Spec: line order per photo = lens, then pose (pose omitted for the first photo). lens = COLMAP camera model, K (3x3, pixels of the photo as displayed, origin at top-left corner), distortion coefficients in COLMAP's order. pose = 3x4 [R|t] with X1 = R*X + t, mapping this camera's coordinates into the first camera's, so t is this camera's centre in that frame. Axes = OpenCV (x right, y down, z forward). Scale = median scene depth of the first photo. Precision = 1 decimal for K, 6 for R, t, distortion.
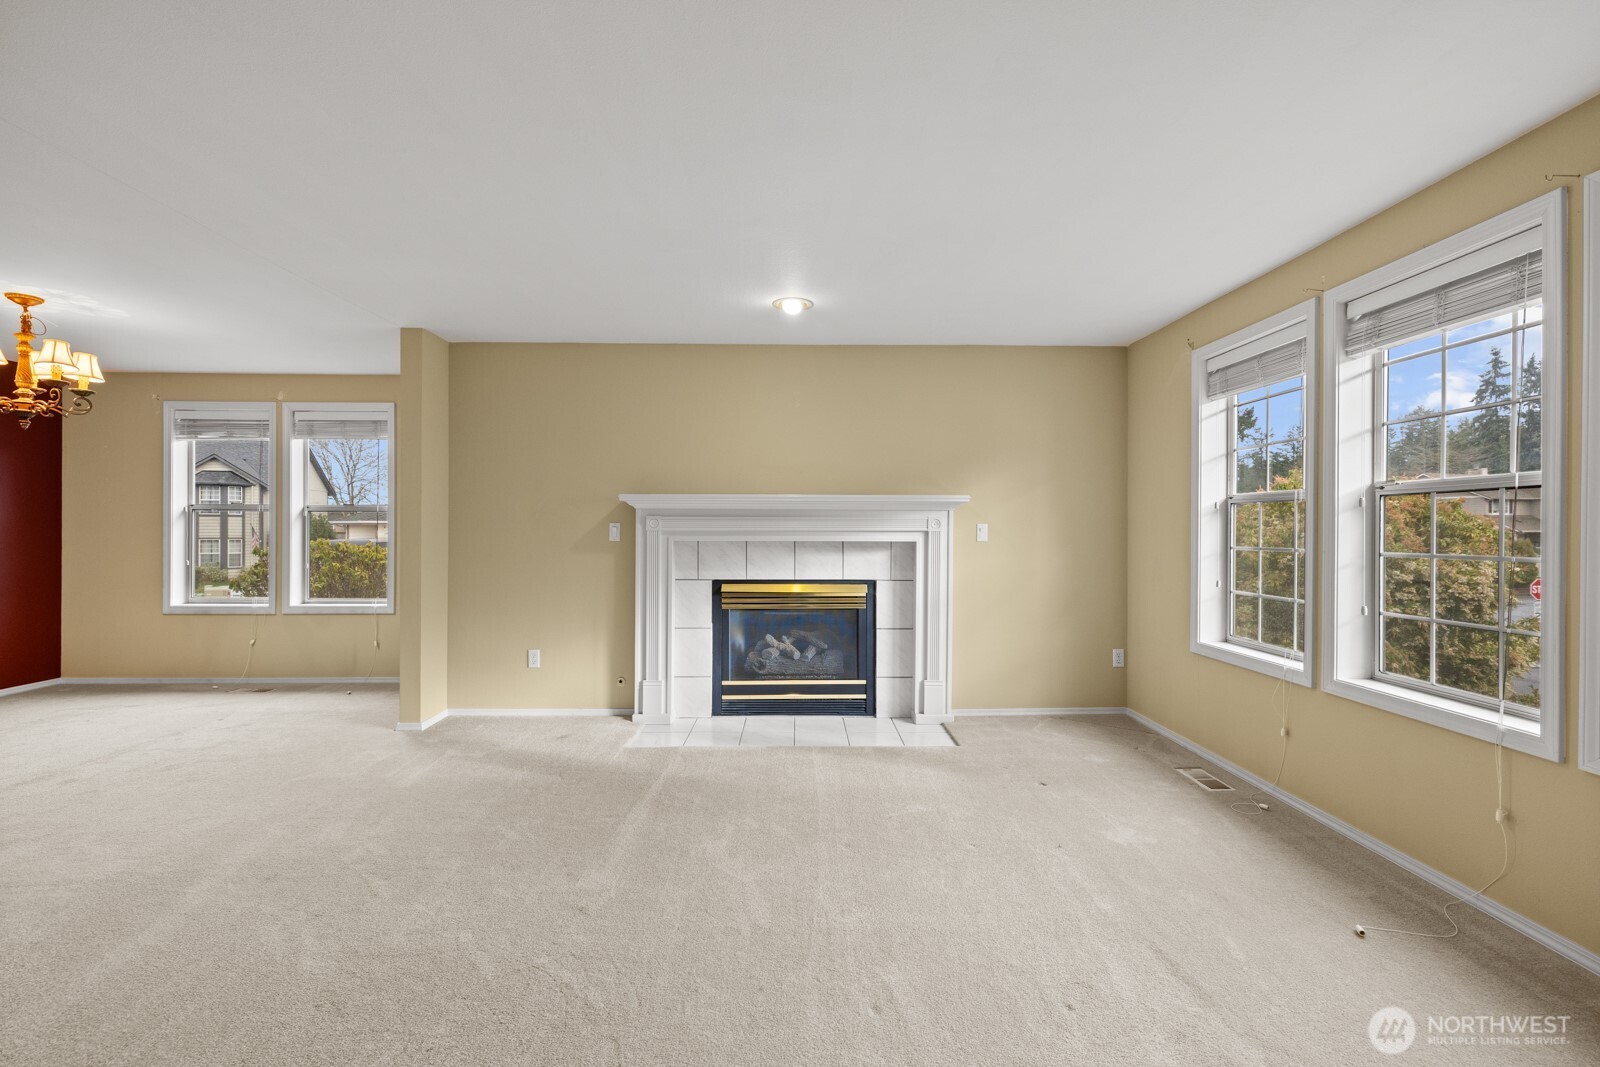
lens RADIAL K [[675.4, 0, 800.0], [0, 675.4, 529.7], [0, 0, 1]] dist [0.001468, 0.000725]
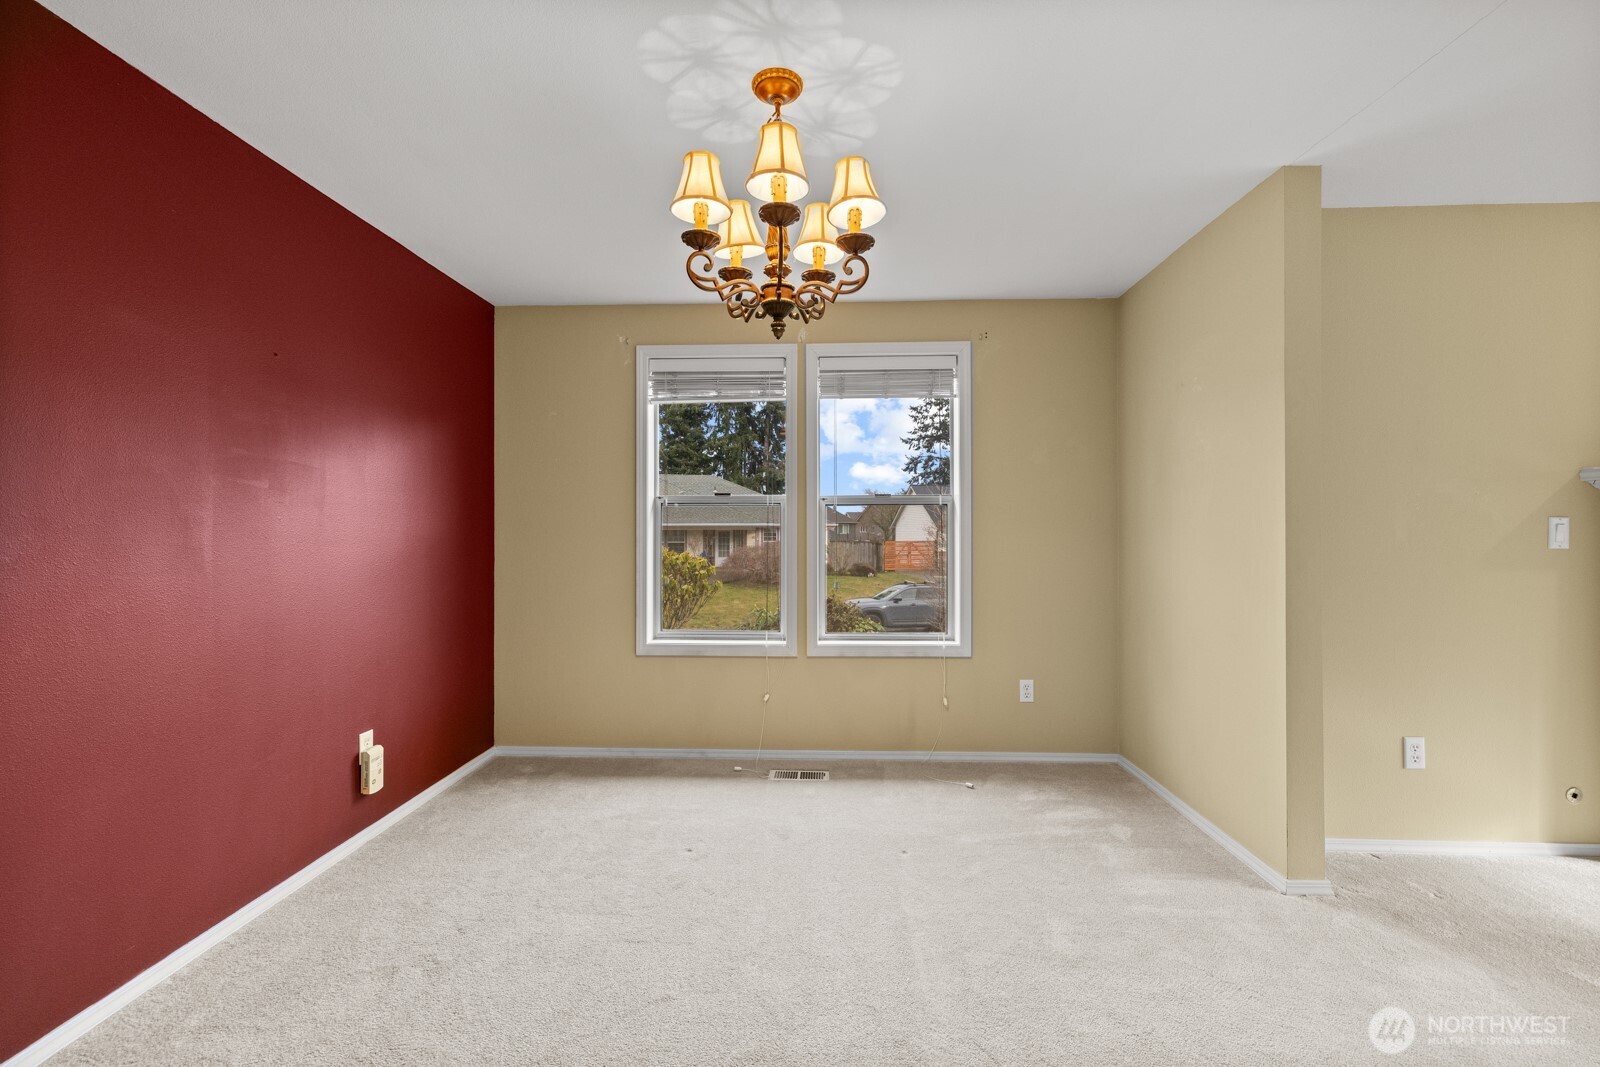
lens RADIAL K [[675.4, 0, 800.0], [0, 675.4, 529.7], [0, 0, 1]] dist [0.001468, 0.000725]
pose [[0.998198, -0.004933, -0.059811, -0.736067], [0.004864, 0.999987, -0.001297, -0.001399], [0.059817, 0.001004, 0.998209, 0.326984]]
